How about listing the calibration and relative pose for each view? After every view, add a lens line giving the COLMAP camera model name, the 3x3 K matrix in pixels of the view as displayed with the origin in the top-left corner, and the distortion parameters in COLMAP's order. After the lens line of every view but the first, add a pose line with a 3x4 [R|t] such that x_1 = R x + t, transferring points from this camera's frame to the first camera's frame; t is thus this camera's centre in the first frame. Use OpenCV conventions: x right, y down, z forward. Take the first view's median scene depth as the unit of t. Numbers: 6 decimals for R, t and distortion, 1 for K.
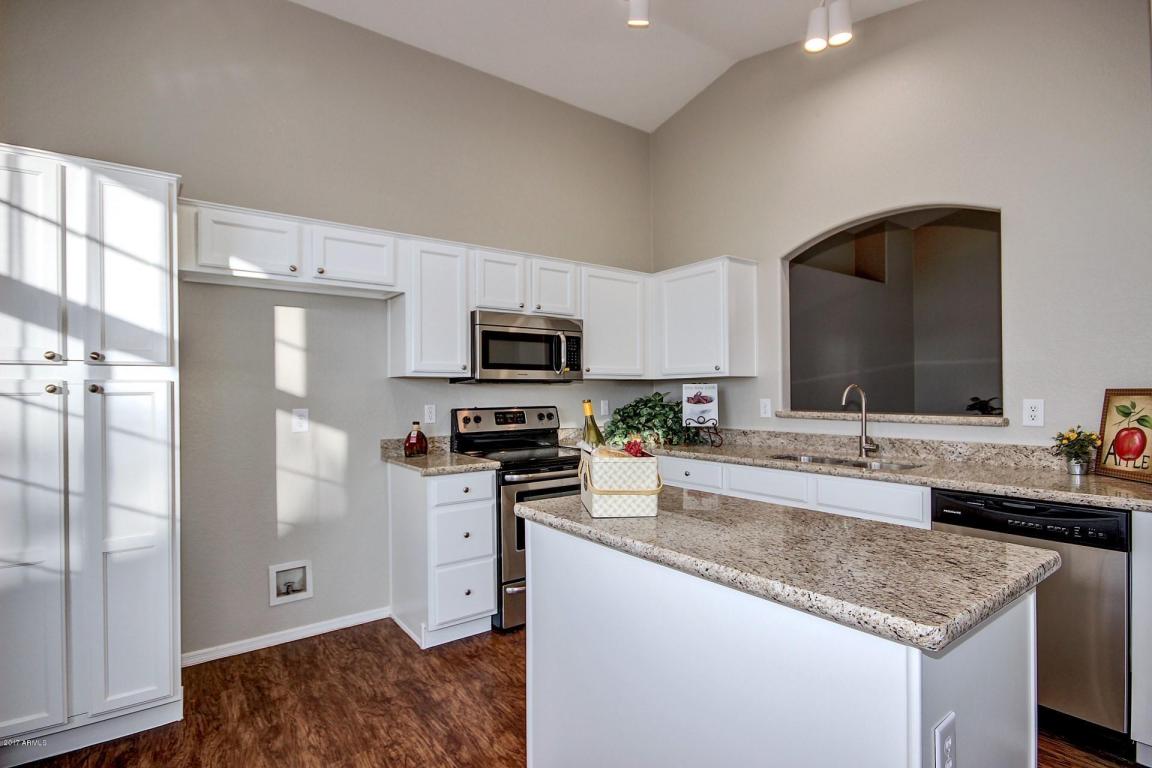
lens RADIAL K [[567.6, 0, 576.0], [0, 567.6, 384.0], [0, 0, 1]] dist [0.003860, 0.000618]
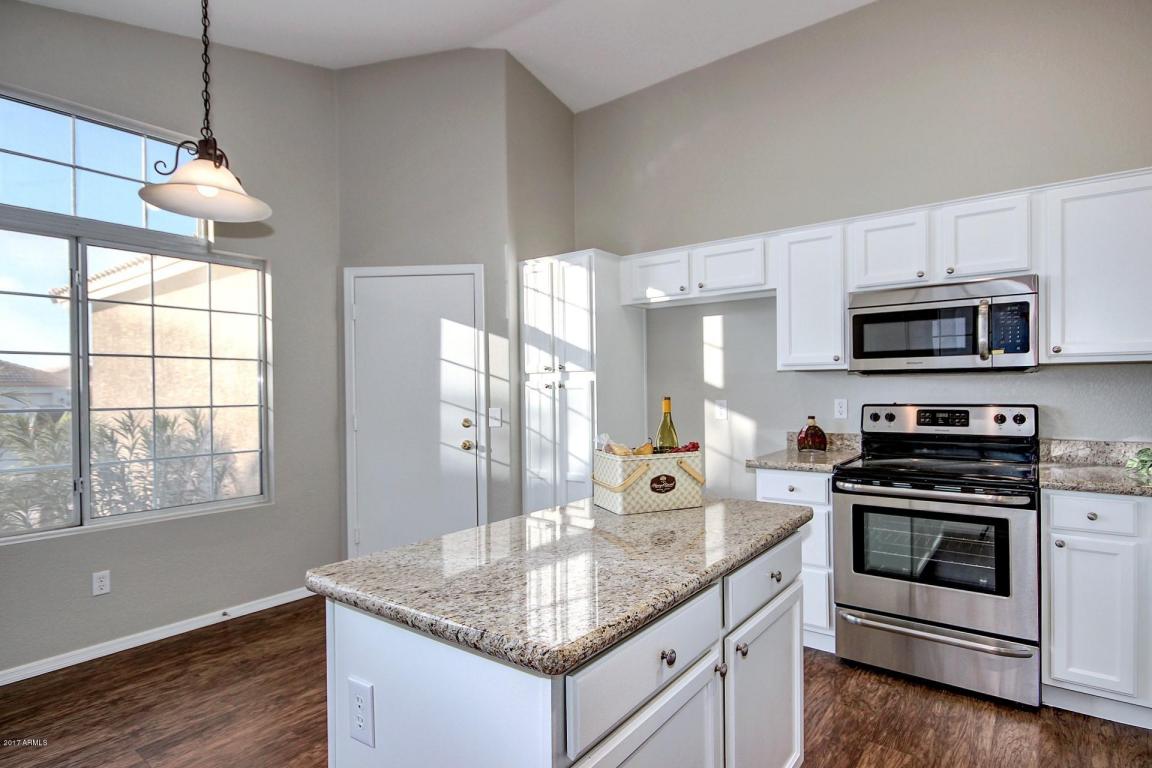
lens RADIAL K [[593.0, 0, 576.0], [0, 593.0, 384.0], [0, 0, 1]] dist [0.000798, 0.000073]
pose [[0.278748, -0.002093, -0.960362, 0.639885], [0.023436, 0.999715, 0.004623, -0.002608], [0.960078, -0.023796, 0.278717, 0.363659]]
